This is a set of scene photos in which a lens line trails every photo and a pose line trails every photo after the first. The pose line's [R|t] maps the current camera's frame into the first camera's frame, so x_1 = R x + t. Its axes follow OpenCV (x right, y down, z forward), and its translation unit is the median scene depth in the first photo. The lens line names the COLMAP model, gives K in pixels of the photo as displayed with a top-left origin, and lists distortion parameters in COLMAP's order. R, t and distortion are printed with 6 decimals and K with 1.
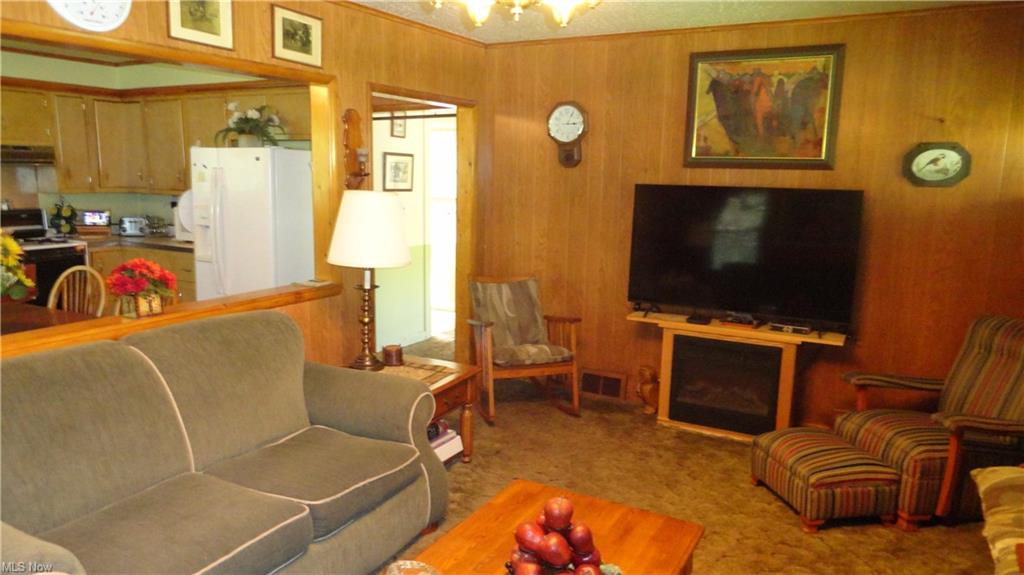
lens RADIAL K [[704.5, 0, 507.2], [0, 704.5, 281.6], [0, 0, 1]] dist [-0.002268, 0.001912]
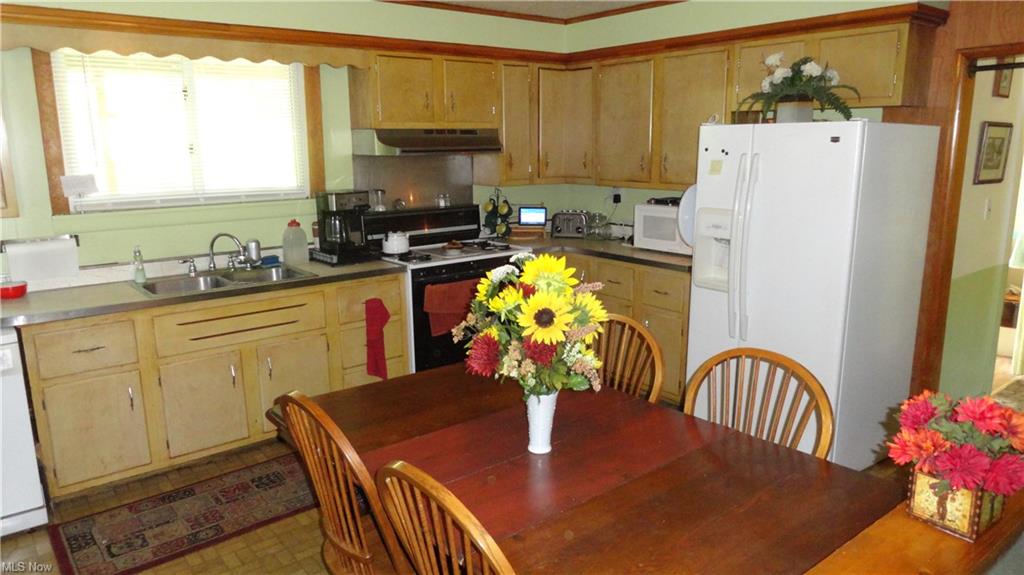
lens RADIAL K [[704.5, 0, 513.2], [0, 704.5, 285.7], [0, 0, 1]] dist [-0.002268, 0.001912]
pose [[0.927475, 0.051322, -0.370347, -0.310066], [-0.034626, 0.998068, 0.051597, -0.052385], [0.372280, -0.035031, 0.927459, 0.240143]]
